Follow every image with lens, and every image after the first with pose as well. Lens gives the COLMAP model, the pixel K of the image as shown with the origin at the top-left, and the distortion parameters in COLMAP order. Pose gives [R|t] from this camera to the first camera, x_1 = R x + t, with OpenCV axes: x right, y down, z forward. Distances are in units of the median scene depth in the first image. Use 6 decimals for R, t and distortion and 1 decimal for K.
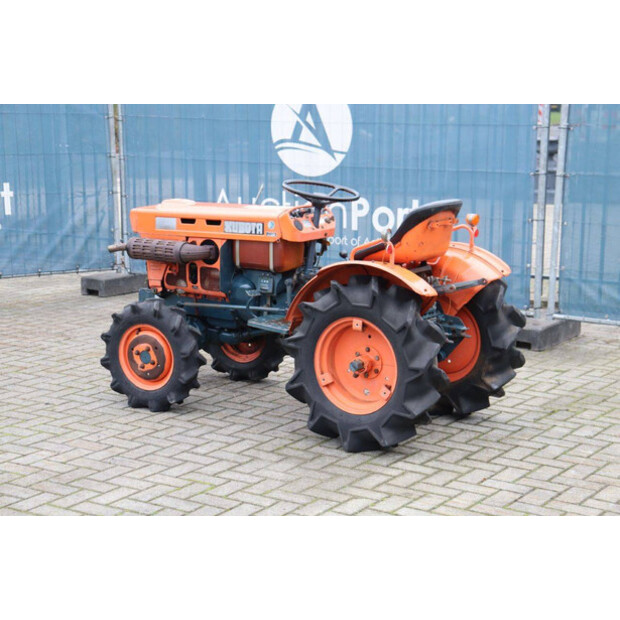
lens RADIAL K [[1255.2, 0, 309.0], [0, 1255.2, 318.2], [0, 0, 1]] dist [0.281163, 0.077692]
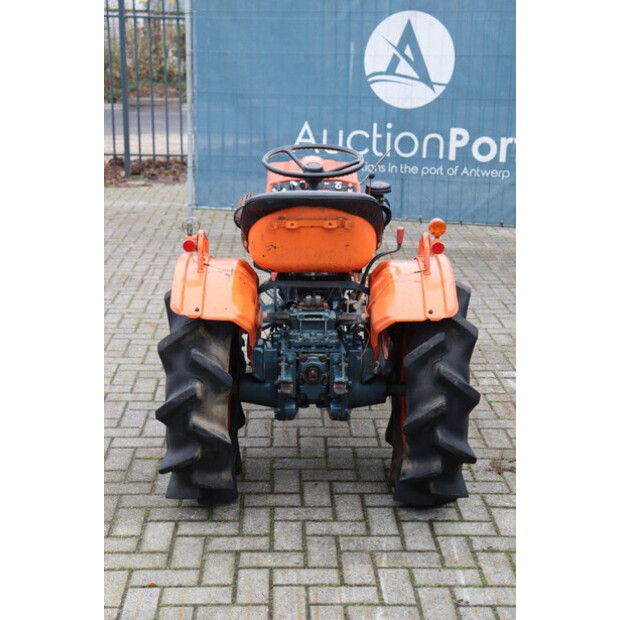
lens RADIAL K [[1060.9, 0, 304.0], [0, 1060.9, 322.8], [0, 0, 1]] dist [0.192811, 0.048655]
pose [[0.565864, 0.216244, -0.795636, 0.541540], [-0.148235, 0.975952, 0.159825, -0.106799], [0.811064, 0.027502, 0.584311, 0.609563]]
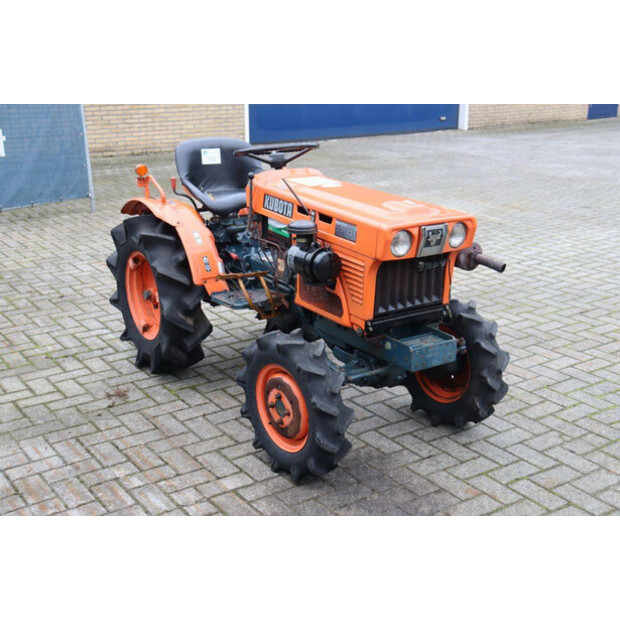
lens RADIAL K [[817.3, 0, 310.0], [0, 817.3, 310.0], [0, 0, 1]] dist [0.047904, 0.022976]
pose [[-0.926237, -0.125547, 0.355420, -0.237252], [0.056407, 0.886121, 0.460008, -0.268669], [-0.372698, 0.446124, -0.813677, 1.512353]]
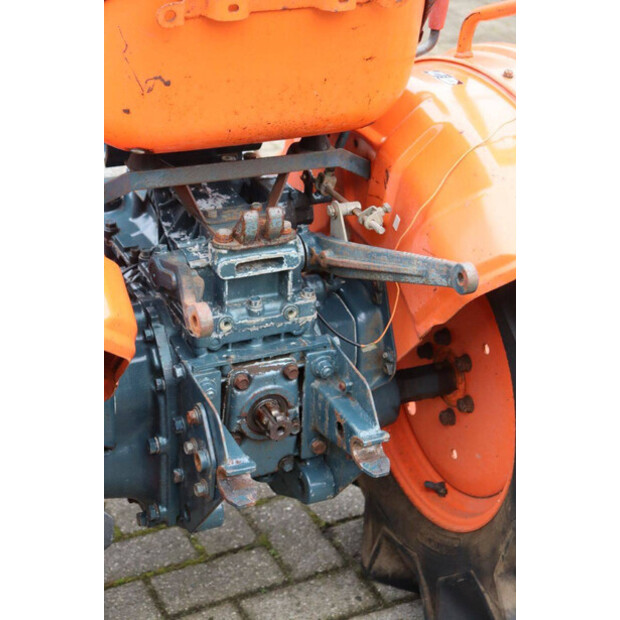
lens RADIAL K [[1275.0, 0, 298.9], [0, 1275.0, 310.9], [0, 0, 1]] dist [0.288616, 0.266143]
pose [[0.862154, 0.257282, -0.436459, 0.206093], [-0.126467, 0.943482, 0.306345, -0.087279], [0.490608, -0.208919, 0.845965, 0.741054]]
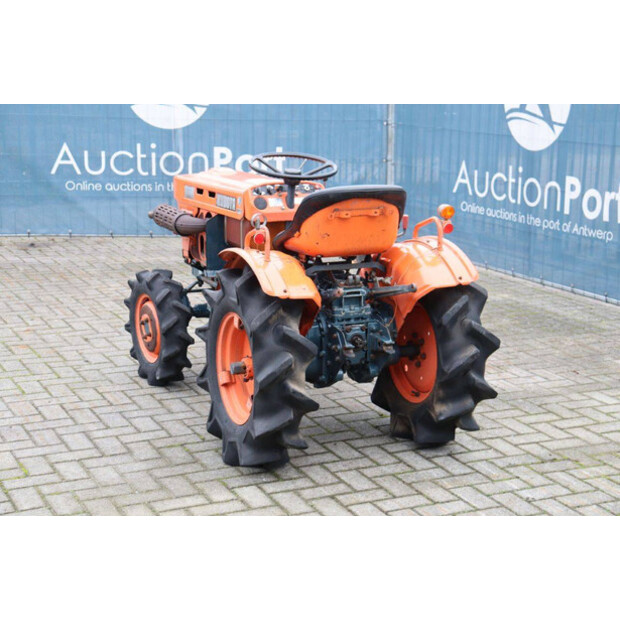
lens RADIAL K [[1133.7, 0, 309.2], [0, 1133.7, 319.5], [0, 0, 1]] dist [0.249169, -0.111754]
pose [[0.851504, 0.119258, -0.510606, 0.435108], [-0.097830, 0.992826, 0.068743, -0.049889], [0.515141, -0.008582, 0.857062, 0.317107]]
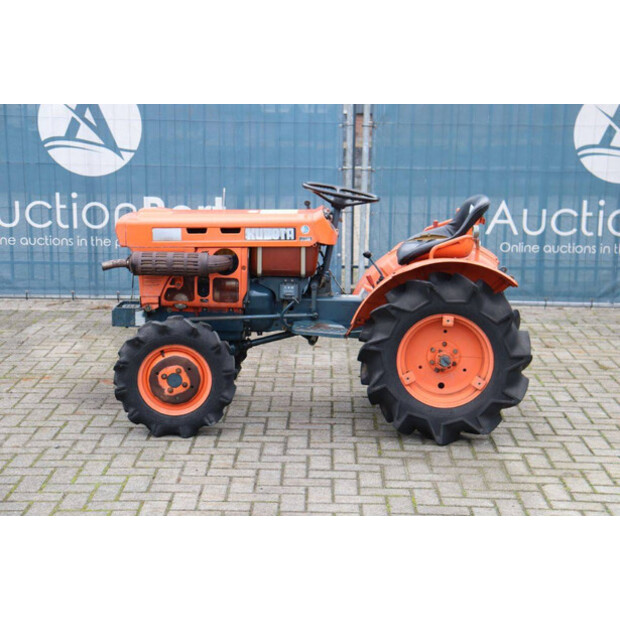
lens RADIAL K [[1231.1, 0, 310.0], [0, 1231.1, 310.0], [0, 0, 1]] dist [0.278152, -0.032558]
pose [[0.842975, -0.092053, 0.530019, -0.533162], [0.088471, 0.995558, 0.032197, -0.041652], [-0.530629, 0.019750, 0.847374, 0.182570]]
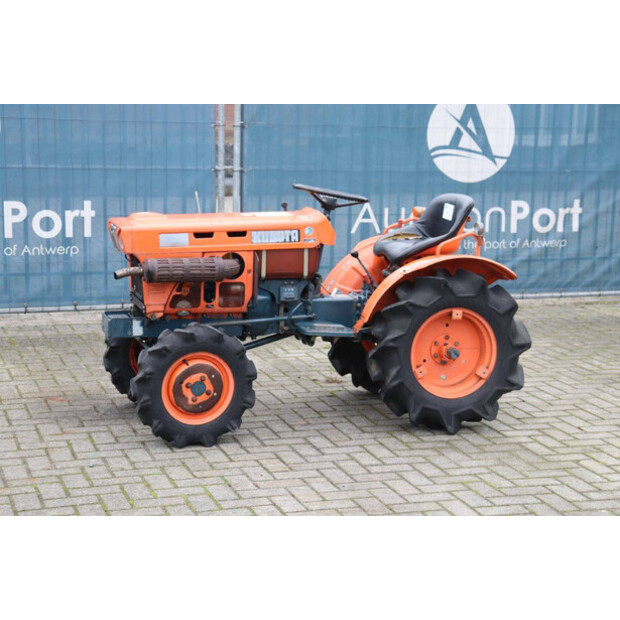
lens RADIAL K [[1318.2, 0, 310.0], [0, 1318.2, 310.0], [0, 0, 1]] dist [0.320127, 0.156700]
pose [[0.622112, -0.123133, 0.773185, -0.823883], [0.120207, 0.990868, 0.061080, -0.074783], [-0.773645, 0.054944, 0.631233, 0.344266]]
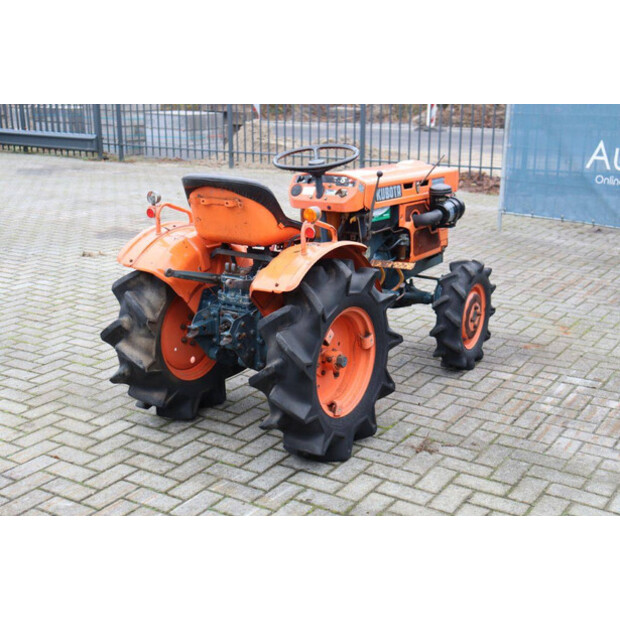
lens RADIAL K [[871.5, 0, 310.0], [0, 871.5, 310.0], [0, 0, 1]] dist [0.009900, 0.407376]
pose [[0.010293, 0.257559, -0.966208, 0.641870], [-0.174150, 0.951954, 0.251904, -0.152728], [0.984665, 0.165672, 0.054652, 0.968592]]
